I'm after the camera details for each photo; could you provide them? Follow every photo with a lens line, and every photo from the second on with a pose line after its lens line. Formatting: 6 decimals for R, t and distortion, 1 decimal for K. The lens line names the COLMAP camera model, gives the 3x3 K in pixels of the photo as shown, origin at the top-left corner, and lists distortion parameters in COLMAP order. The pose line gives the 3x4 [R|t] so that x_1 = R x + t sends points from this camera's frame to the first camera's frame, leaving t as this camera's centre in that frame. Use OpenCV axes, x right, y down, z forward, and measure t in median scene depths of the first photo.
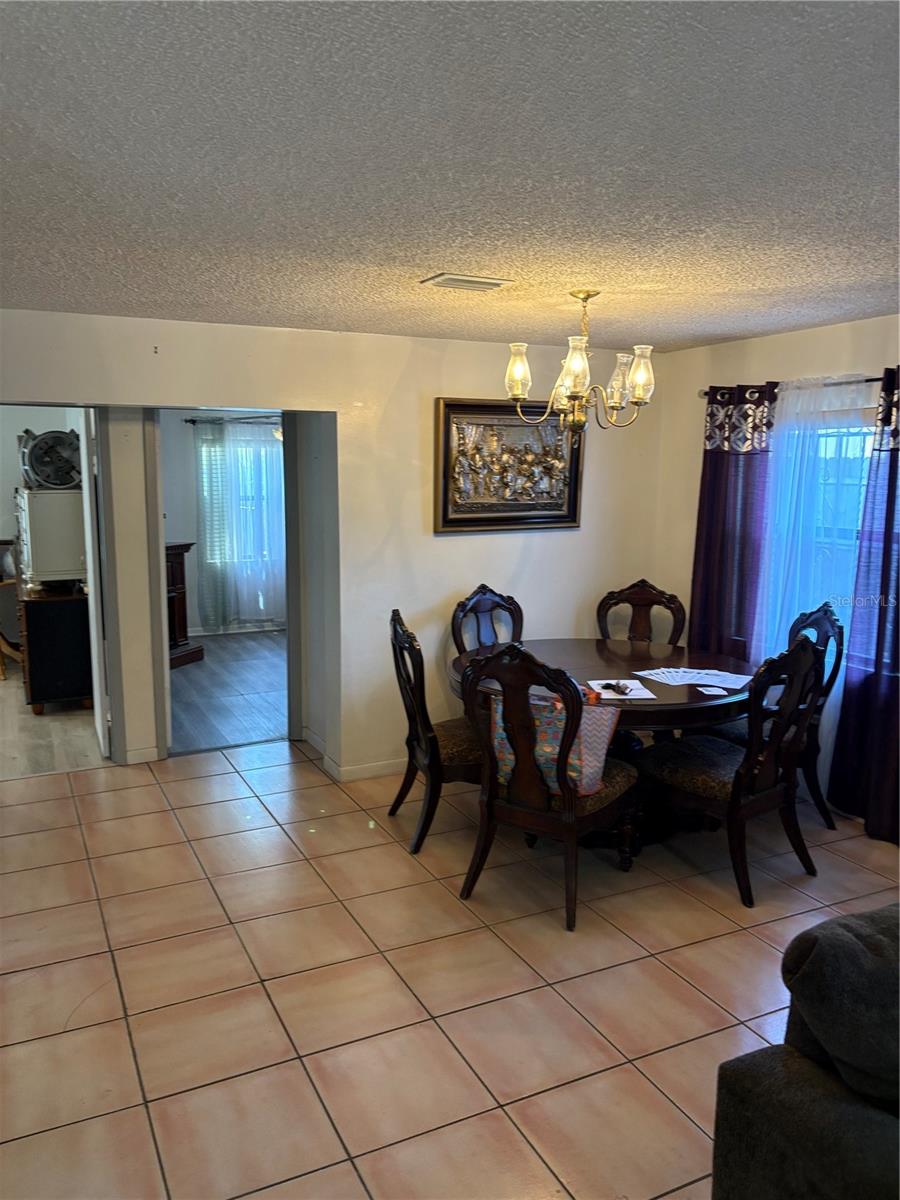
lens RADIAL K [[797.7, 0, 450.5], [0, 797.7, 597.2], [0, 0, 1]] dist [-0.003756, -0.065346]
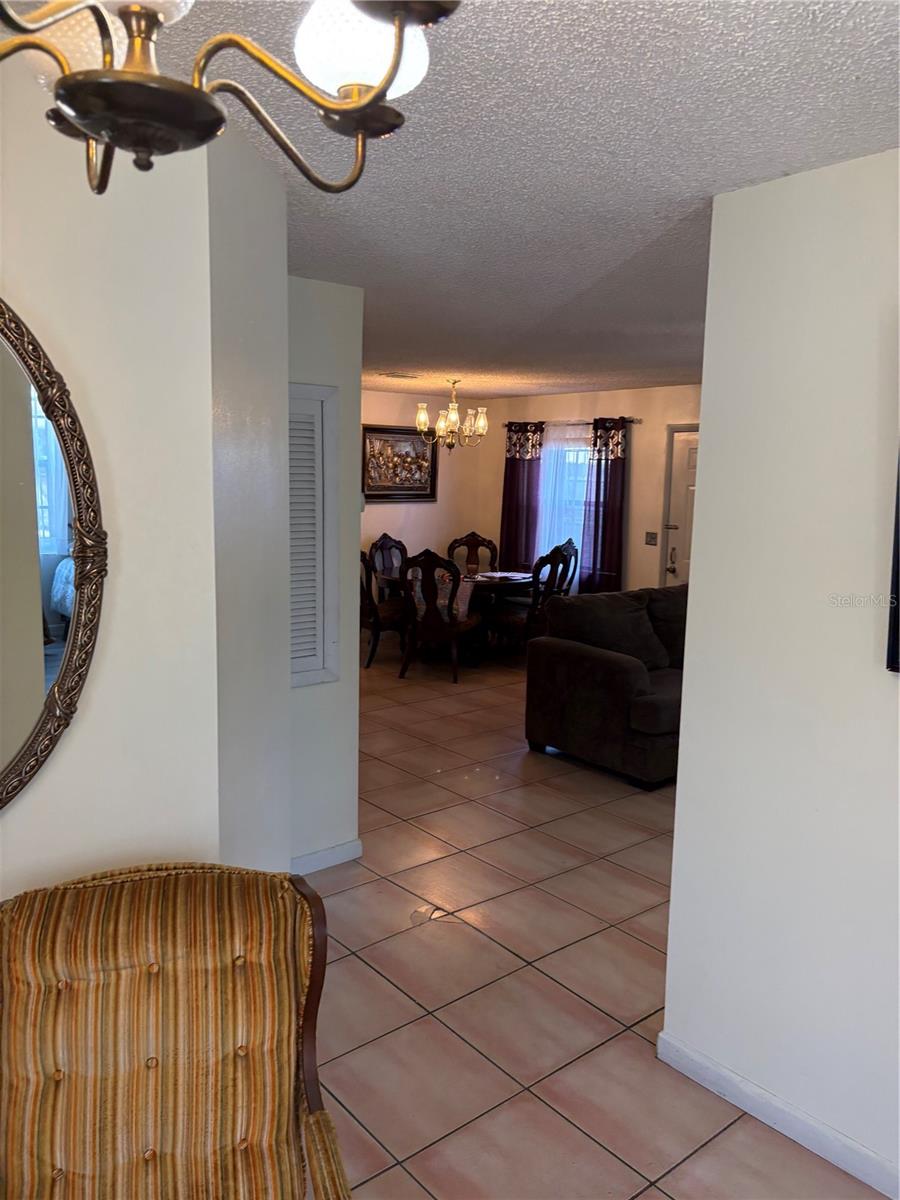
lens RADIAL K [[911.0, 0, 450.1], [0, 911.0, 606.0], [0, 0, 1]] dist [0.099438, -0.091196]
pose [[0.962852, -0.019564, 0.269319, -0.365024], [0.022885, 0.999696, -0.009198, 0.165952], [-0.269057, 0.015020, 0.963007, -0.945393]]
